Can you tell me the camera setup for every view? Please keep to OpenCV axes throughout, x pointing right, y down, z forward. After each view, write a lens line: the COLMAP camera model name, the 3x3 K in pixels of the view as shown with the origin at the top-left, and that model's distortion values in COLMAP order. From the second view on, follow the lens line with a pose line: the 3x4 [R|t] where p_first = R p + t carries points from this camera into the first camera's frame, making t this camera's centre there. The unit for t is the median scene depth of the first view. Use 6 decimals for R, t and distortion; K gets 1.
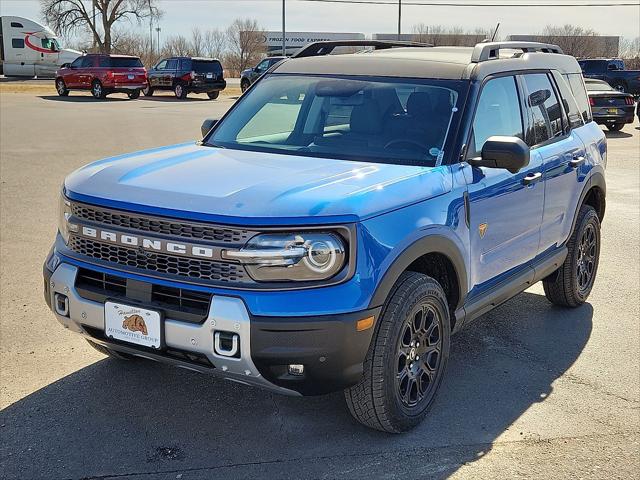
lens RADIAL K [[912.0, 0, 314.5], [0, 912.0, 271.5], [0, 0, 1]] dist [0.130578, 0.000000]
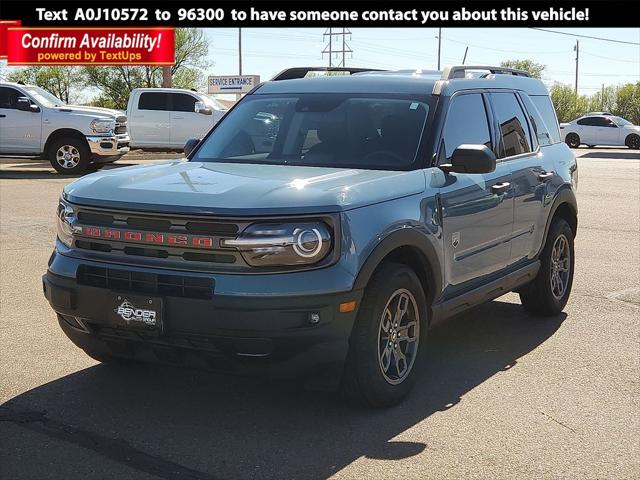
lens RADIAL K [[1068.2, 0, 317.4], [0, 1068.2, 243.9], [0, 0, 1]] dist [0.140507, 0.000000]
pose [[0.999085, -0.017942, 0.038824, -0.032080], [0.021706, 0.994871, -0.098795, 0.108090], [-0.036853, 0.099548, 0.994350, -0.287358]]
